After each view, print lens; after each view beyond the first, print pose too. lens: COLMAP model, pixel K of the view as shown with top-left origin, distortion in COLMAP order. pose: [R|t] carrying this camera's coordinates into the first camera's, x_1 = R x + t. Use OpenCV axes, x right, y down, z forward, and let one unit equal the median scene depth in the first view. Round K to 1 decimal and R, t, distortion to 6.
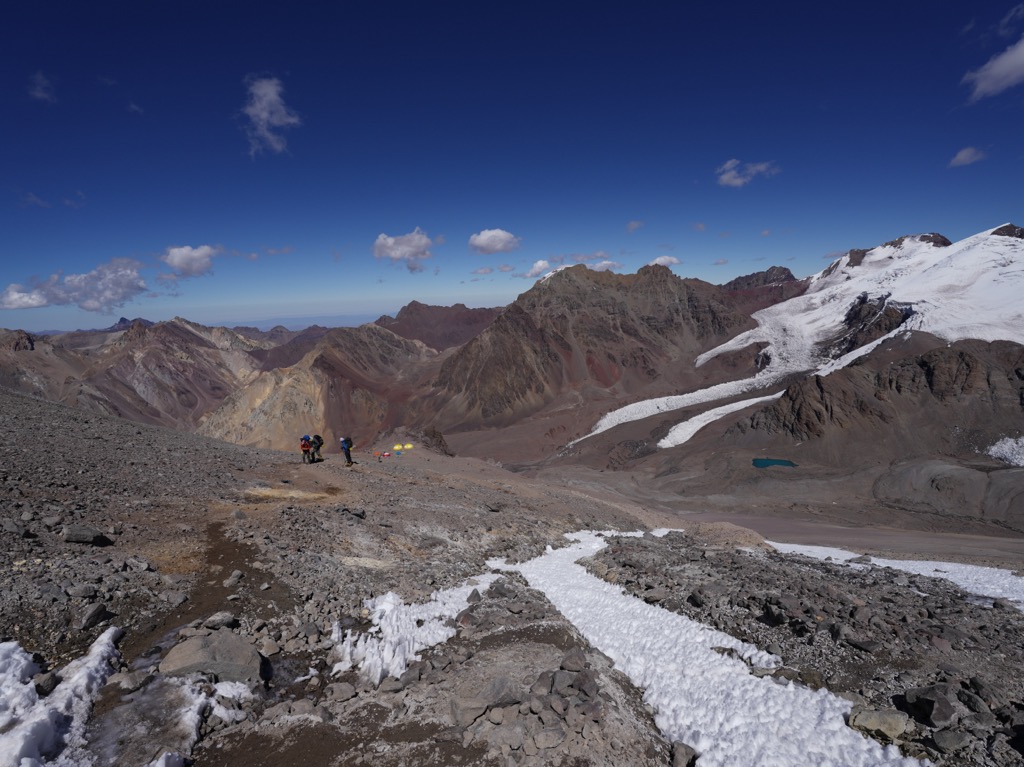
lens RADIAL K [[472.4, 0, 513.3], [0, 472.4, 384.4], [0, 0, 1]] dist [-0.001881, -0.000166]
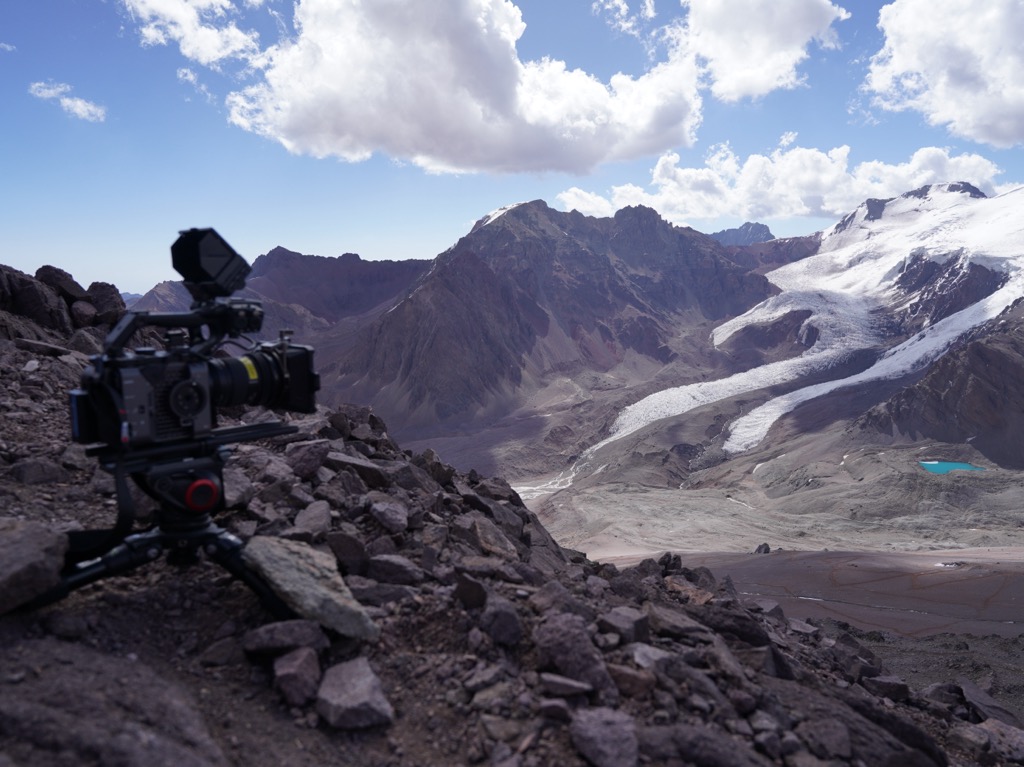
lens RADIAL K [[637.2, 0, 511.1], [0, 637.2, 382.1], [0, 0, 1]] dist [0.003444, 0.000702]
pose [[0.977110, -0.009744, 0.212510, -0.116335], [0.008989, 0.999949, 0.004520, 0.013199], [-0.212544, -0.002506, 0.977148, 0.092692]]
